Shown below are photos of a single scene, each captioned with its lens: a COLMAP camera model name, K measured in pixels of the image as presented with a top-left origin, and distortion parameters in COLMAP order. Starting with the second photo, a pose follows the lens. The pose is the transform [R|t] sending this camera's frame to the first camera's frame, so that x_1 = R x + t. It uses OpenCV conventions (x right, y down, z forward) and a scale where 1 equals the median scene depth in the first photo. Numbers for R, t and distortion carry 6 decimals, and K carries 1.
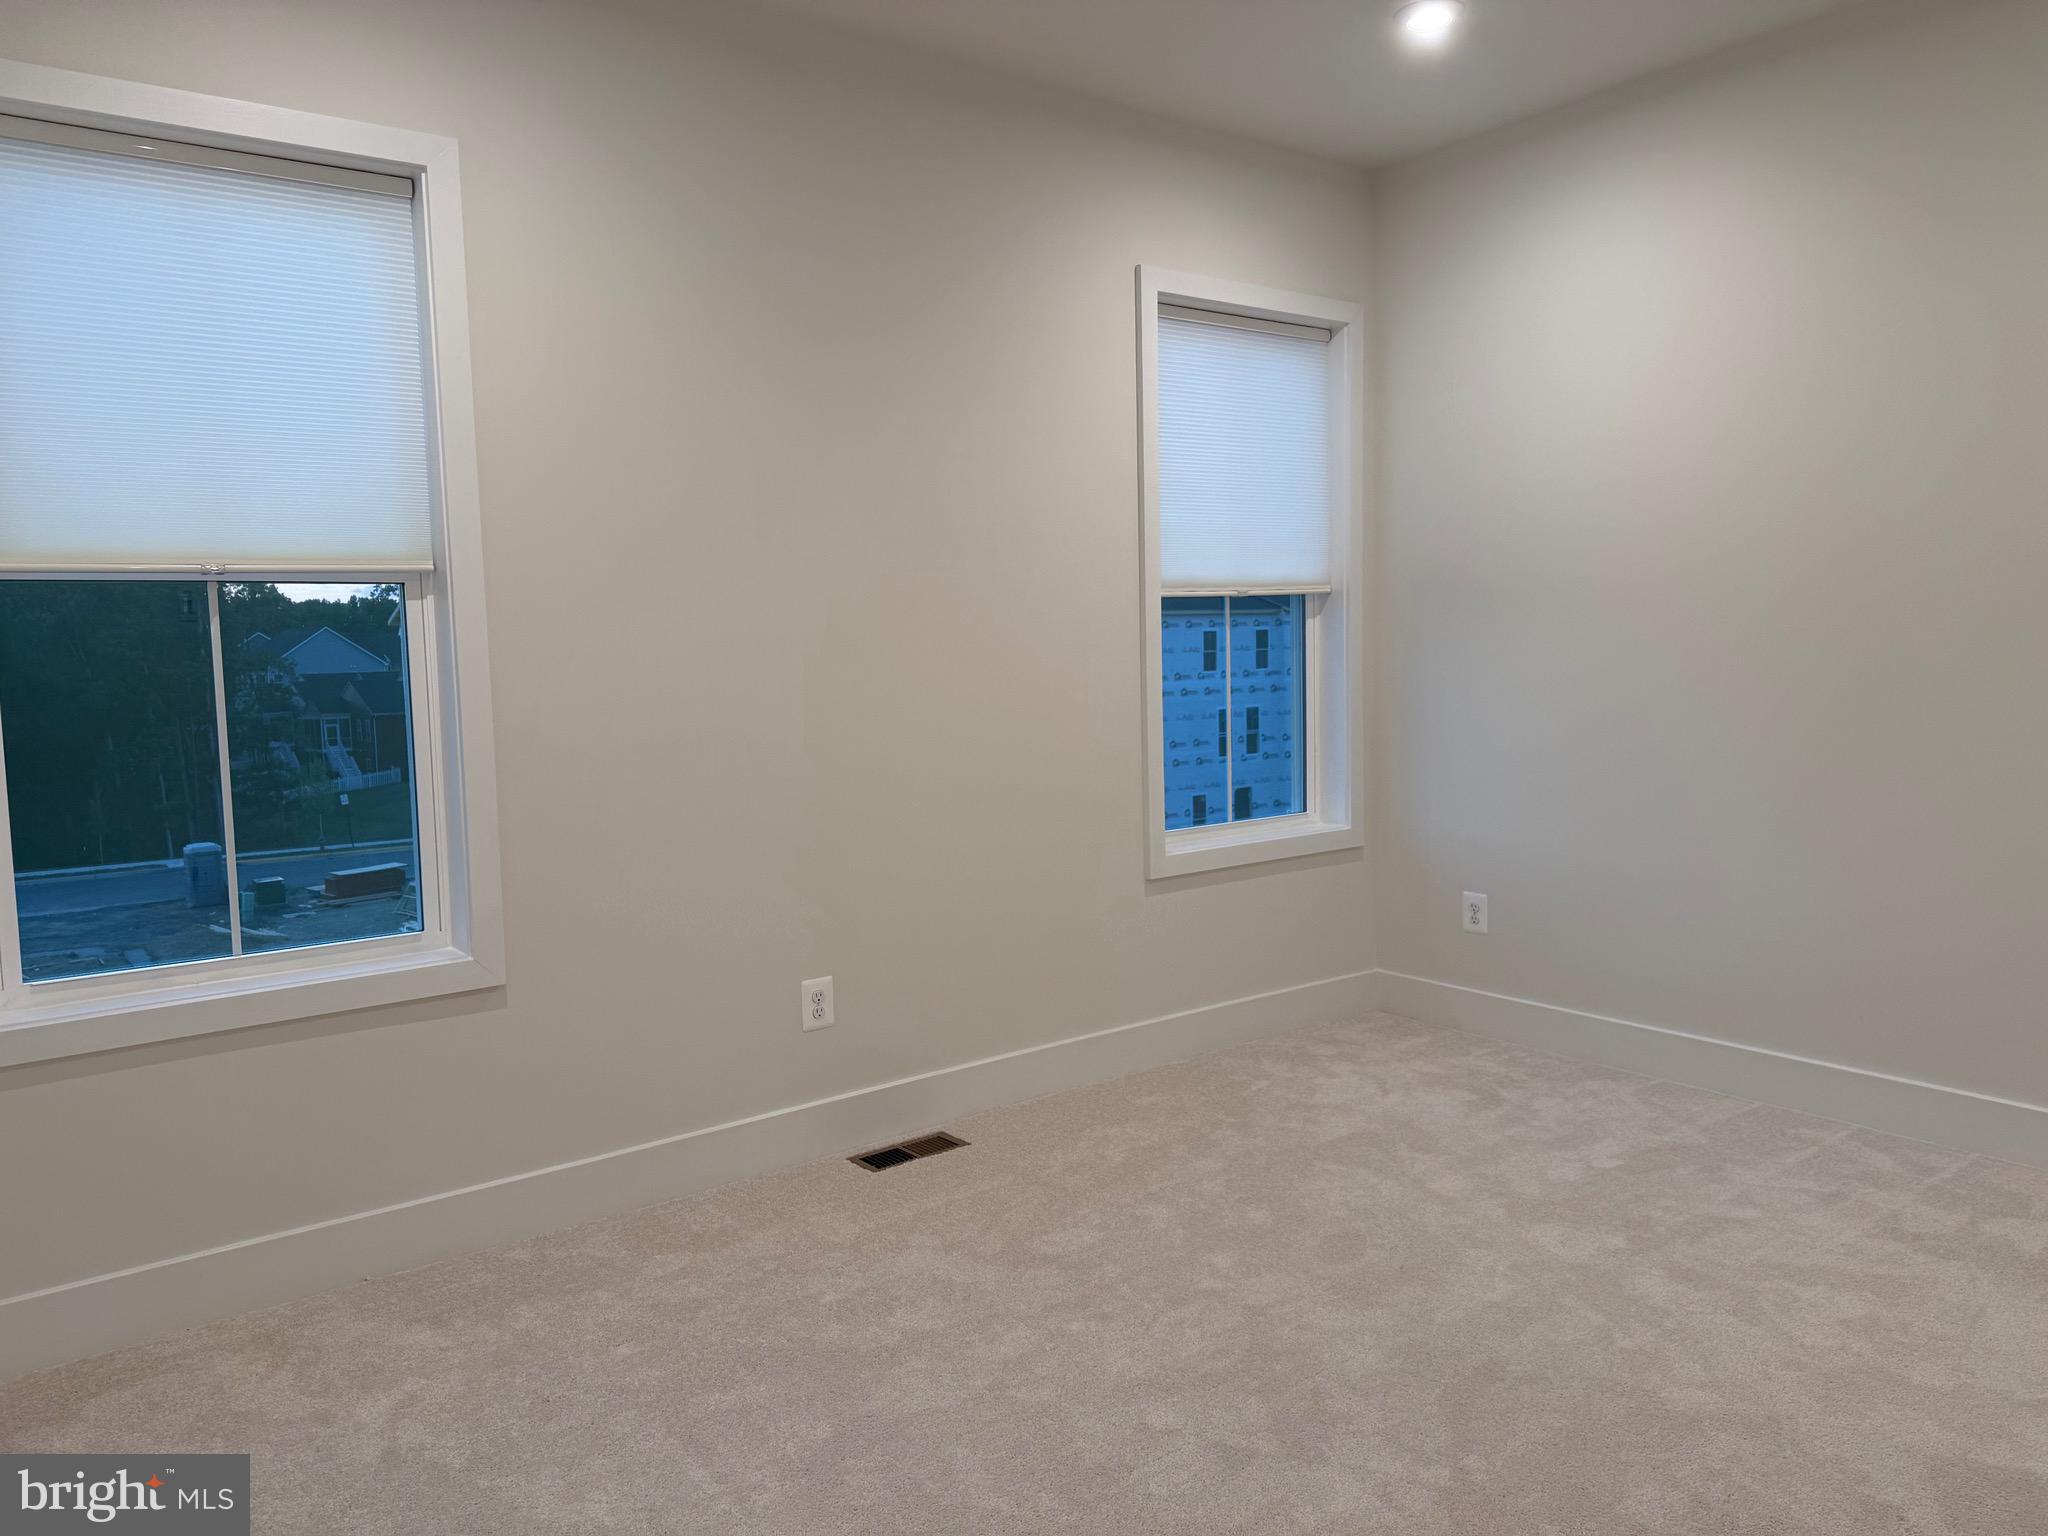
lens RADIAL K [[1435.0, 0, 1030.9], [0, 1435.0, 739.0], [0, 0, 1]] dist [0.075752, -0.090122]
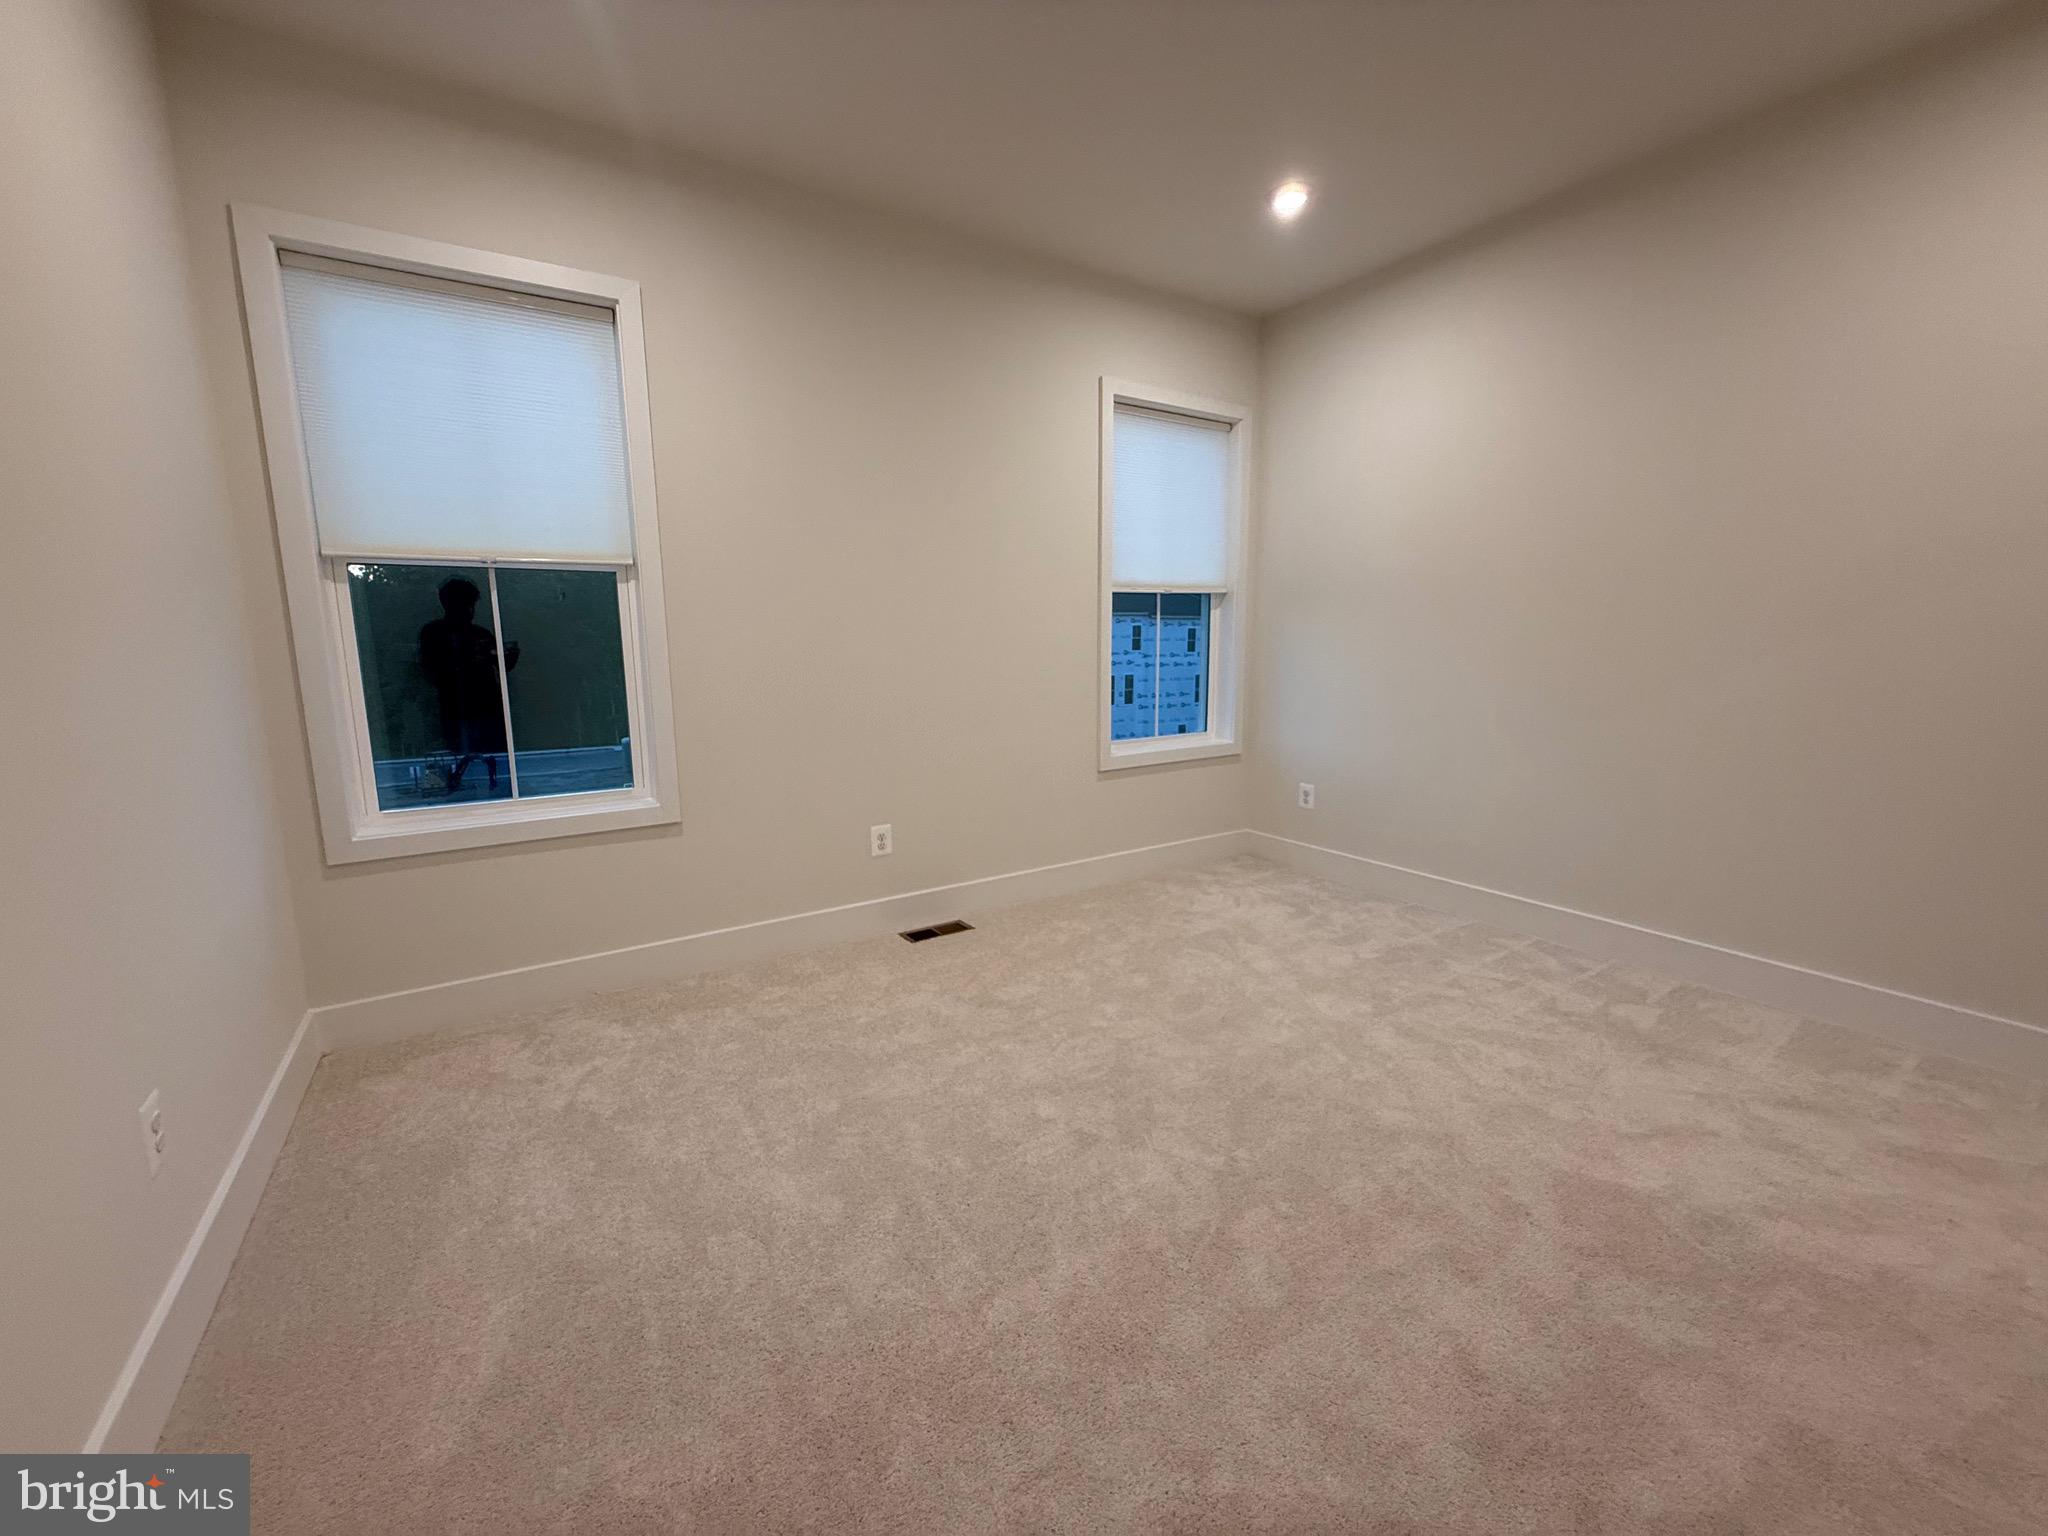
lens RADIAL K [[822.0, 0, 1026.6], [0, 822.0, 753.3], [0, 0, 1]] dist [0.003339, -0.000072]
pose [[0.997138, 0.026233, -0.070900, 0.074973], [-0.020657, 0.996719, 0.078254, 0.009686], [0.072720, -0.076565, 0.994409, 0.092460]]
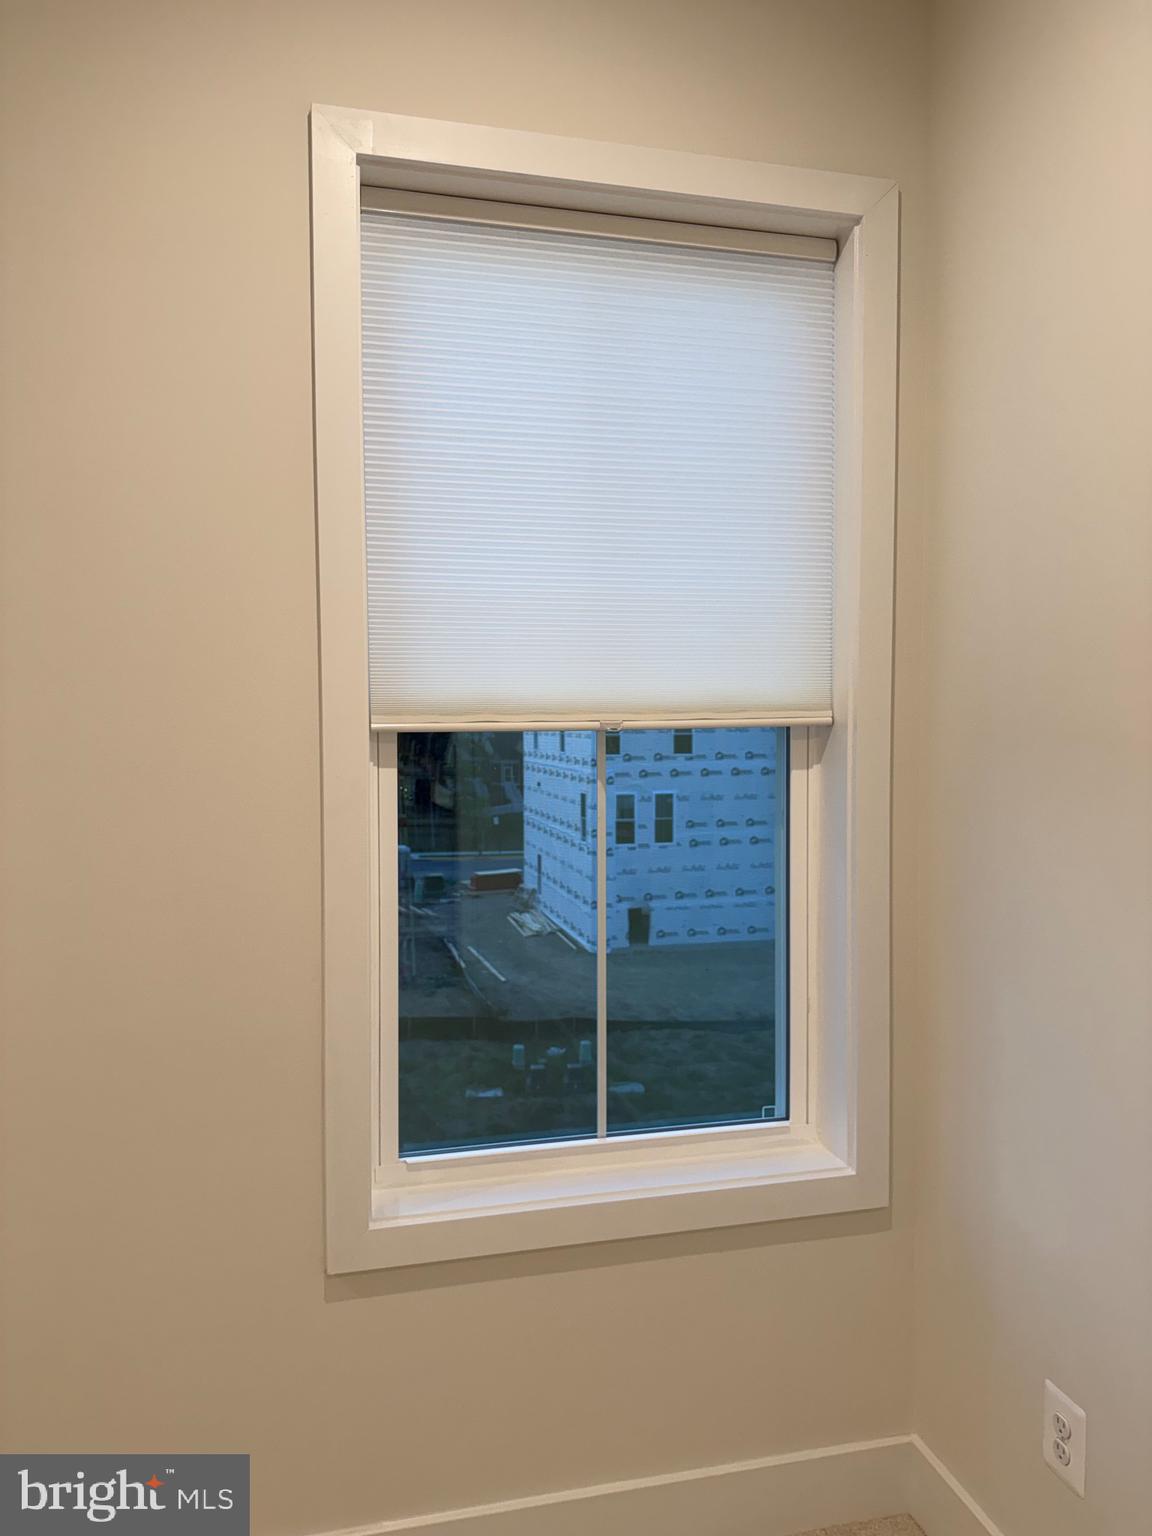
lens RADIAL K [[1076.3, 0, 571.4], [0, 1076.3, 753.0], [0, 0, 1]] dist [0.075752, -0.090122]
pose [[0.919294, 0.033279, -0.392163, 0.357328], [-0.045897, 0.998685, -0.022843, -0.098985], [0.390887, 0.038999, 0.919612, 0.751428]]
